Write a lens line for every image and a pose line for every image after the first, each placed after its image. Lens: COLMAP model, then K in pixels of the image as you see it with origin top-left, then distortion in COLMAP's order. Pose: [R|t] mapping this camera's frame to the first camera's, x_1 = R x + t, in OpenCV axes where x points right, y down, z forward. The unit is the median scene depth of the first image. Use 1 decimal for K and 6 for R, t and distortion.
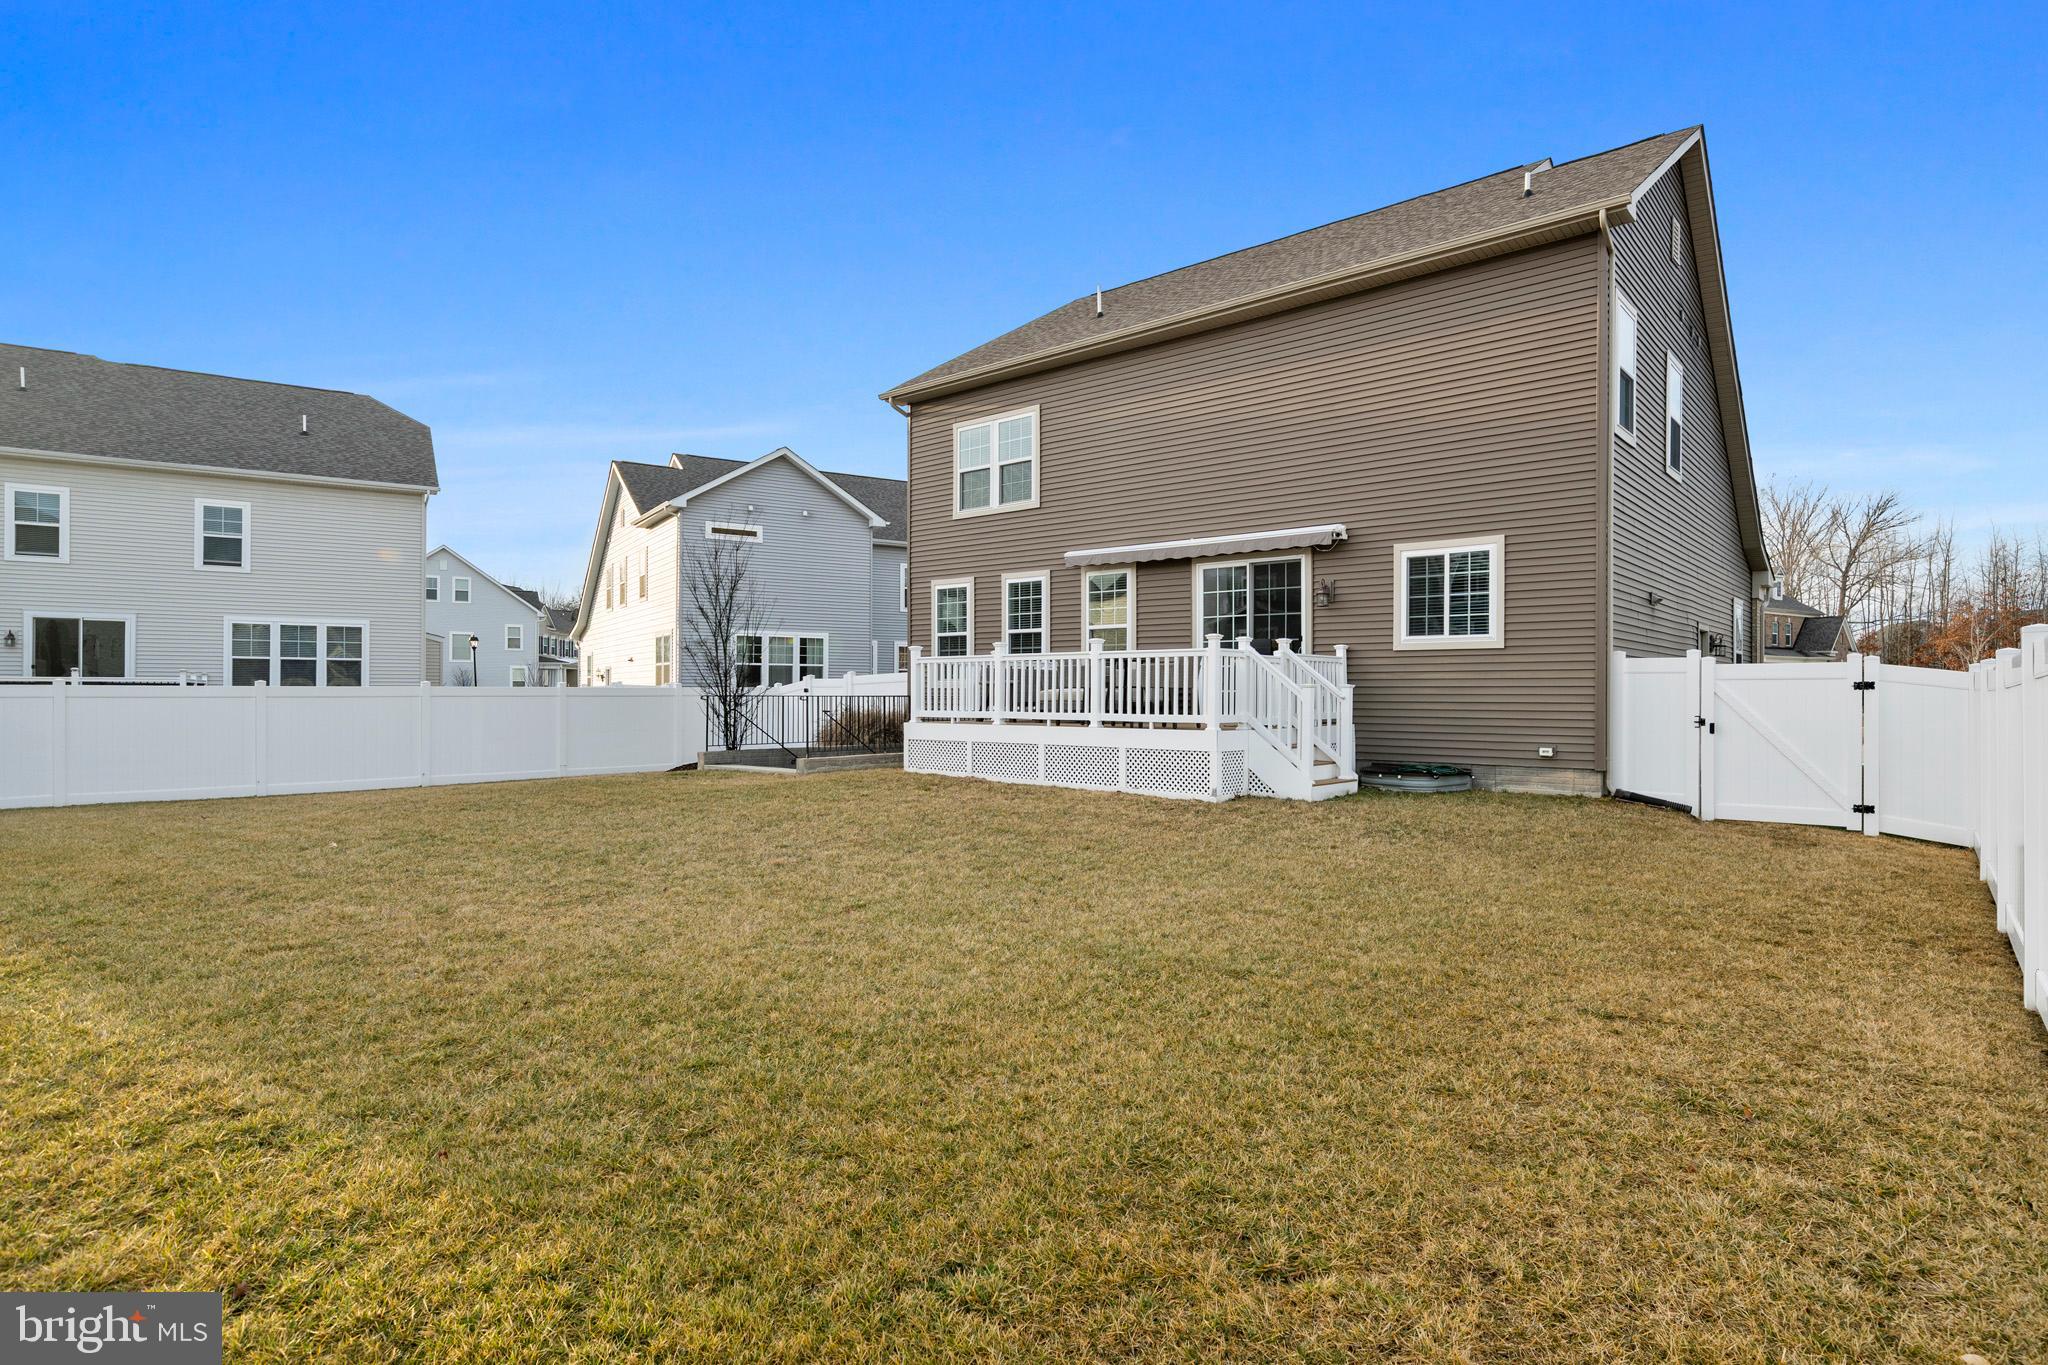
lens RADIAL K [[1072.2, 0, 1035.9], [0, 1072.2, 689.5], [0, 0, 1]] dist [-0.003128, 0.000277]
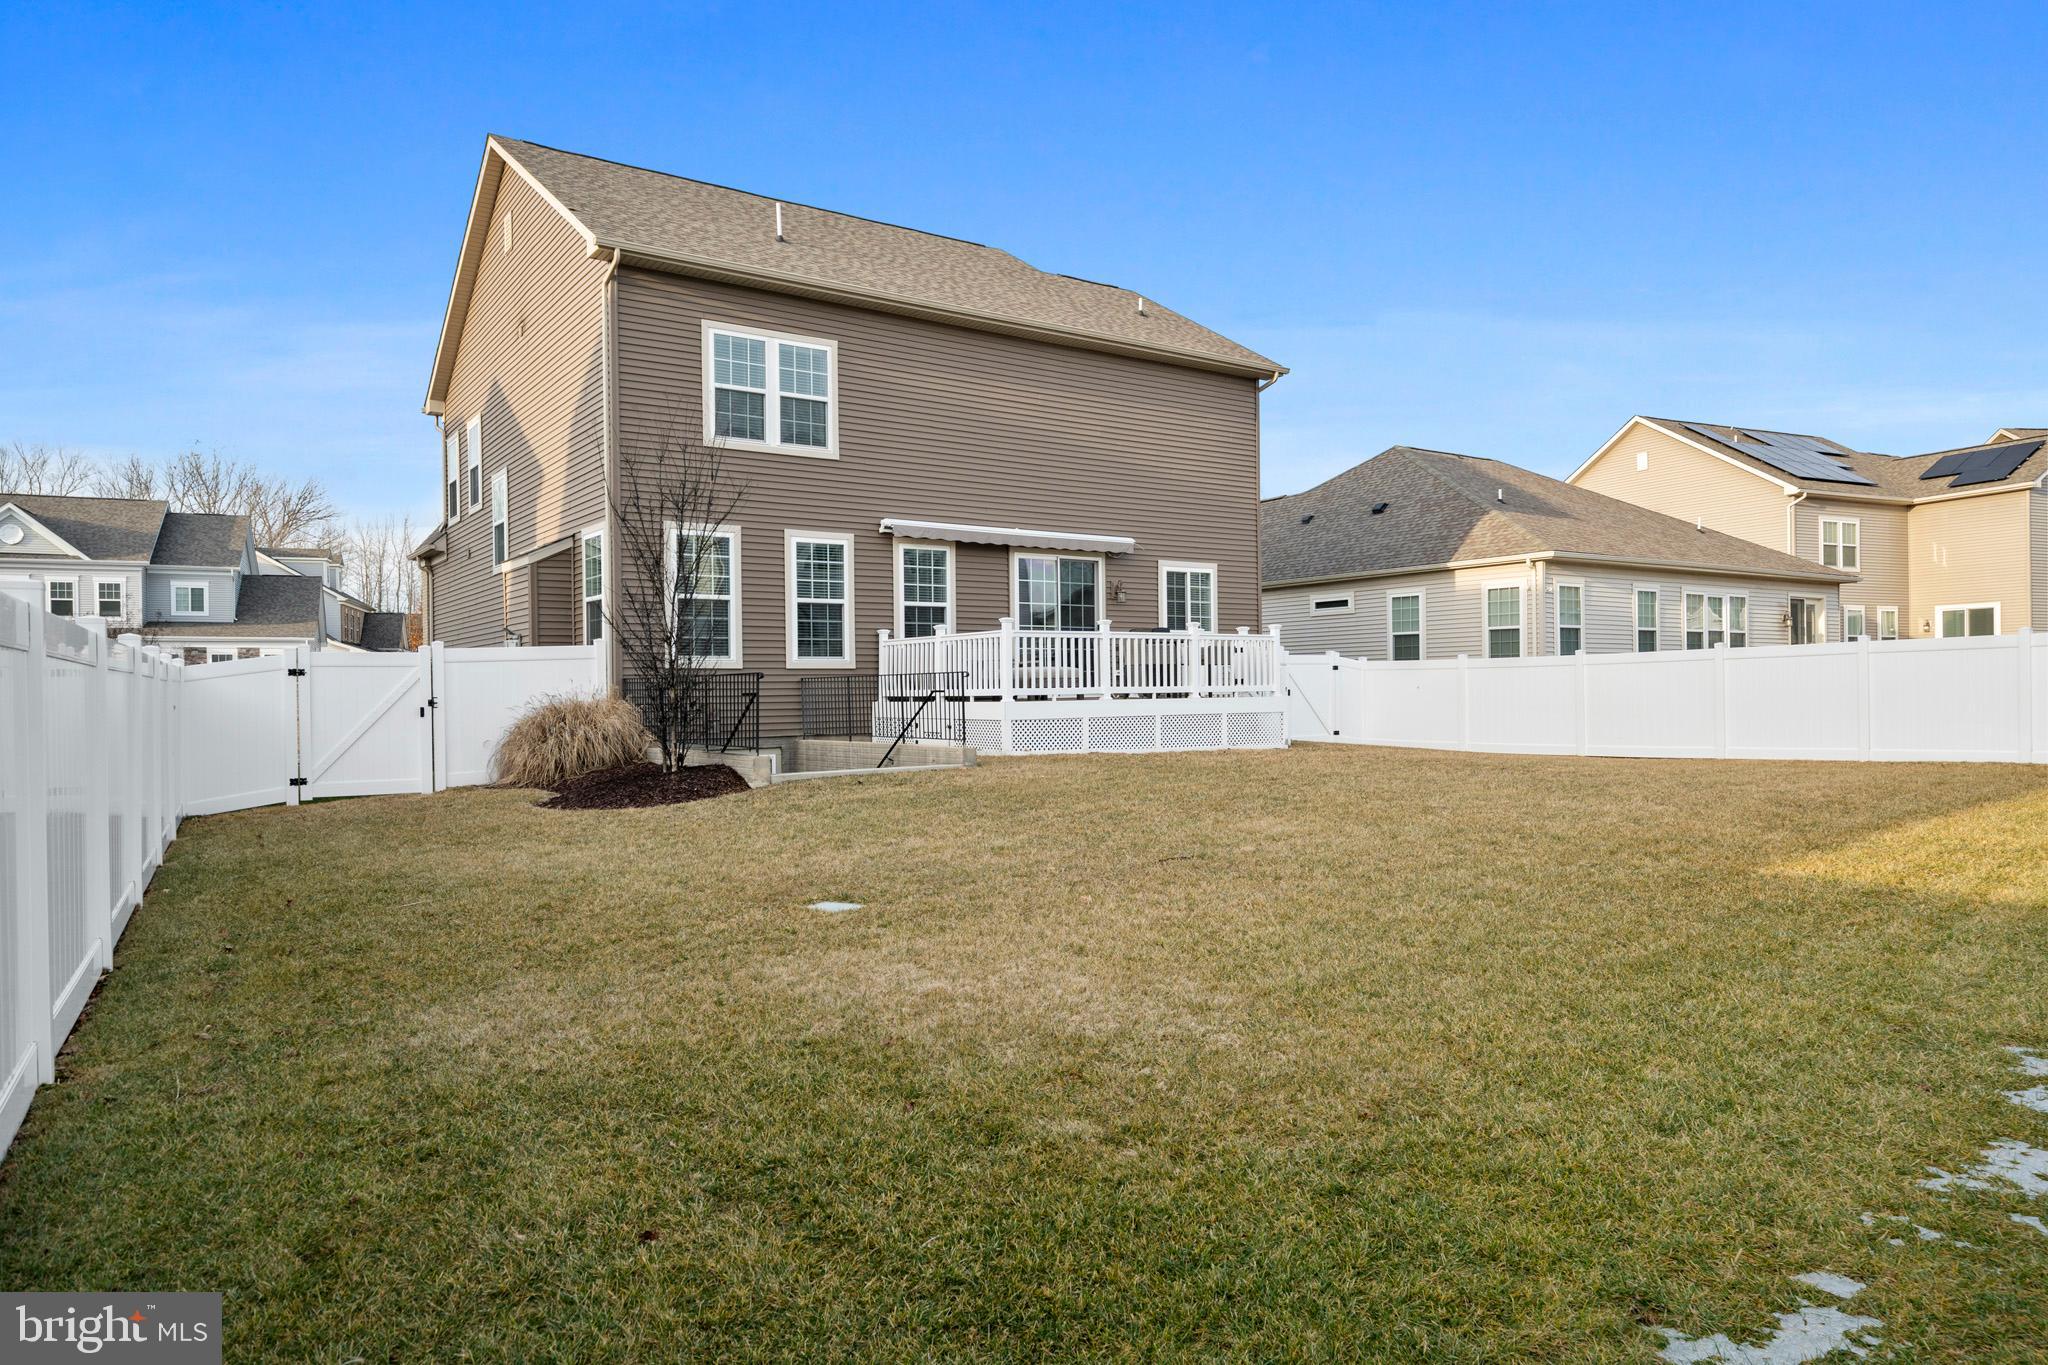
lens RADIAL K [[1312.9, 0, 1026.9], [0, 1312.9, 691.8], [0, 0, 1]] dist [-0.001980, -0.000139]
pose [[0.241519, -0.007738, 0.970365, -1.198700], [0.008580, 0.999946, 0.005839, 0.015722], [-0.970358, 0.006915, 0.241572, 0.718940]]
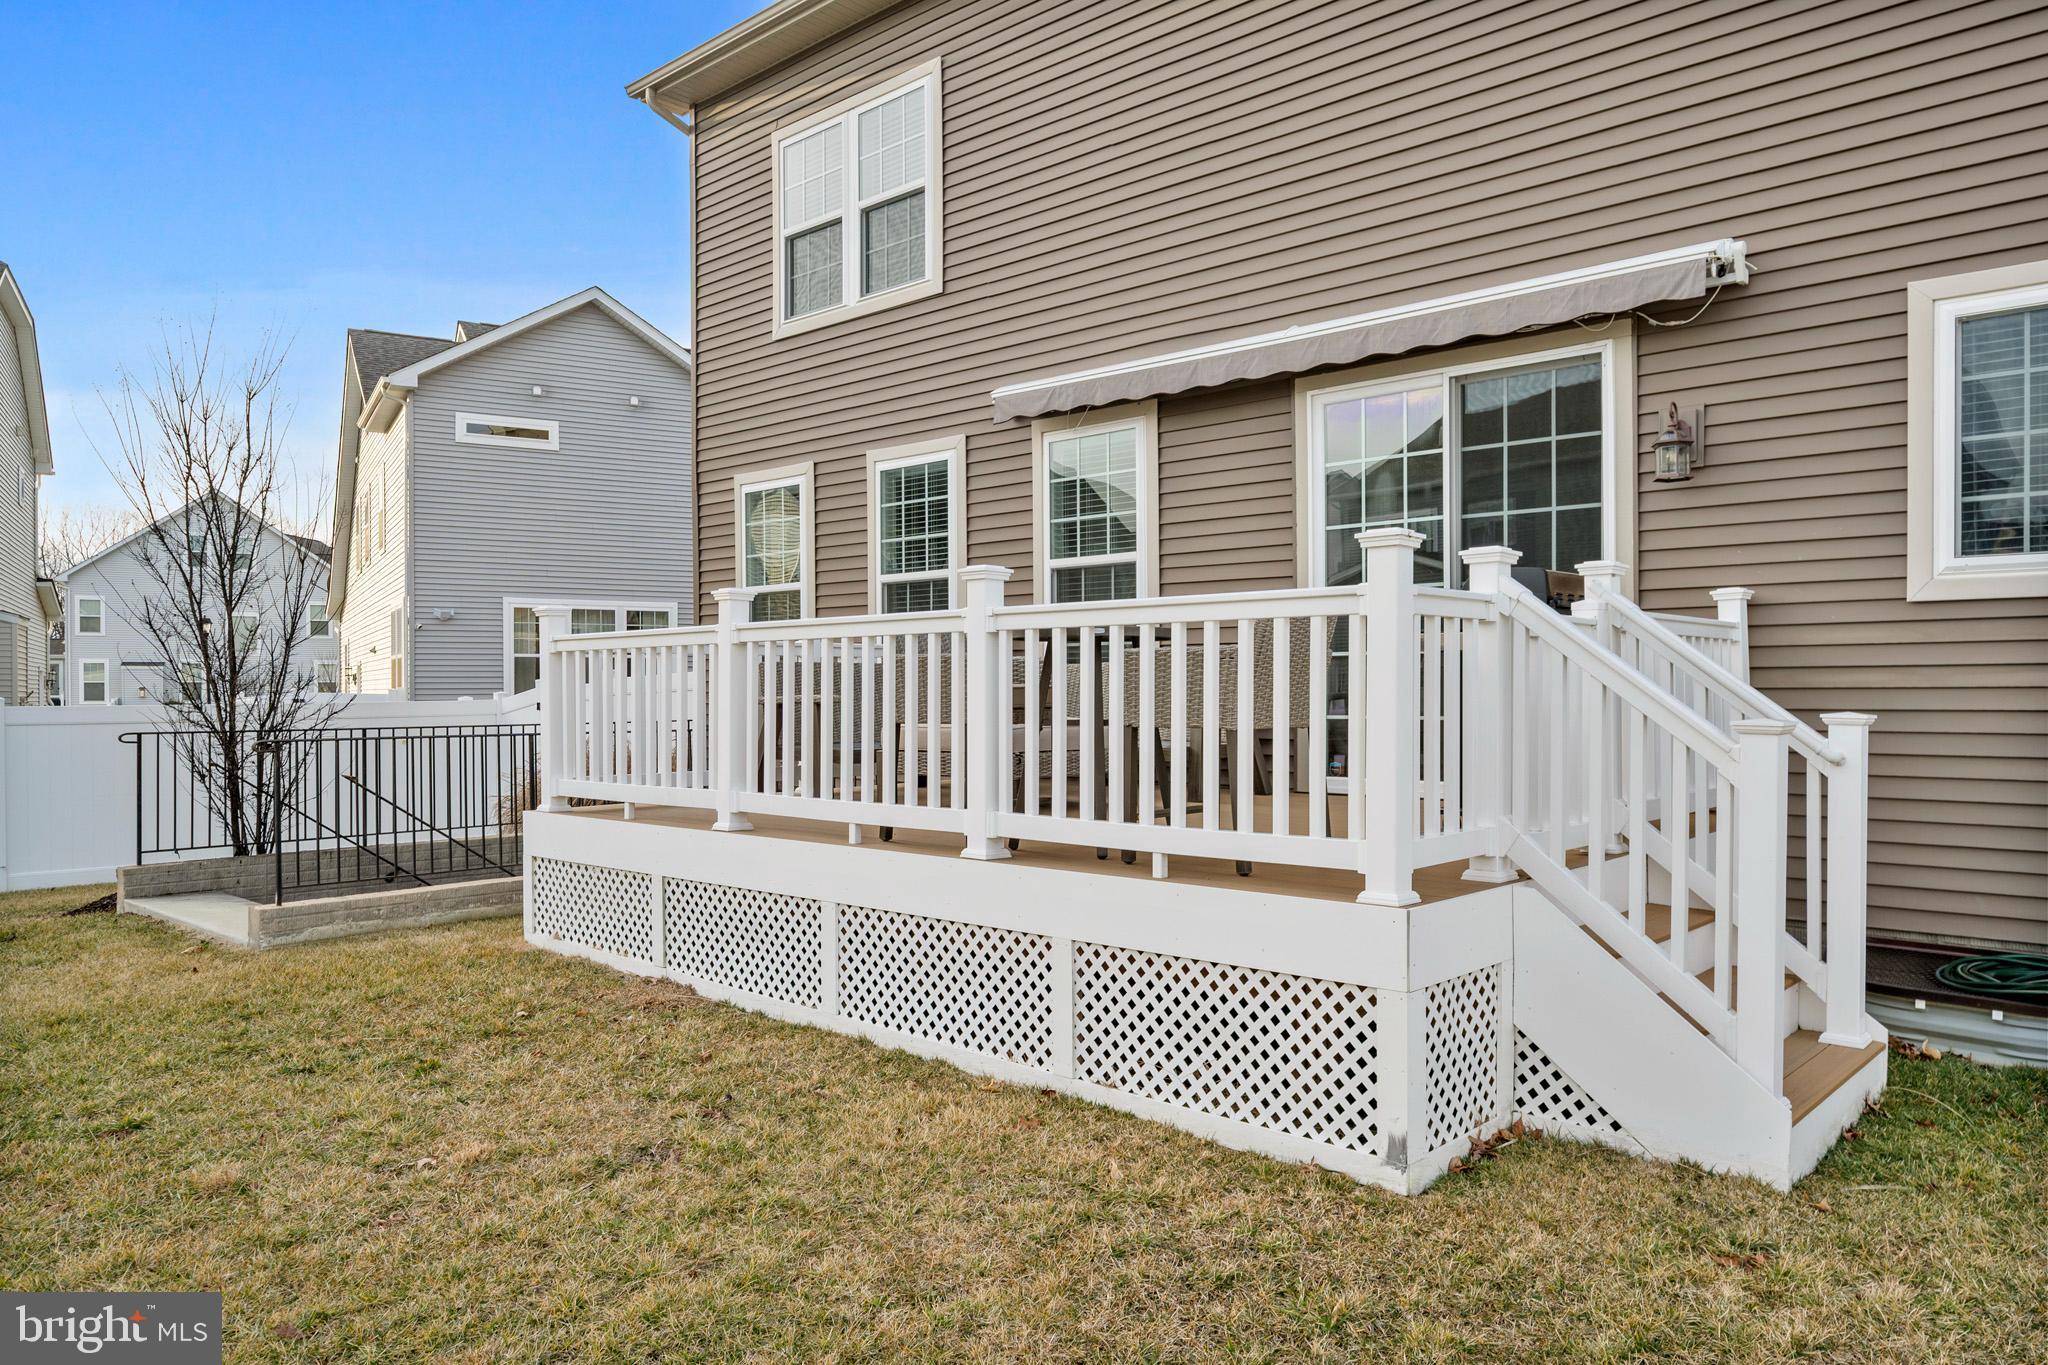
lens RADIAL K [[1380.9, 0, 1030.7], [0, 1380.9, 693.1], [0, 0, 1]] dist [-0.002584, -0.001990]
pose [[0.999138, -0.007125, -0.040905, 0.073920], [0.007378, 0.999955, 0.006031, -0.011677], [0.040861, -0.006328, 0.999145, 0.528258]]
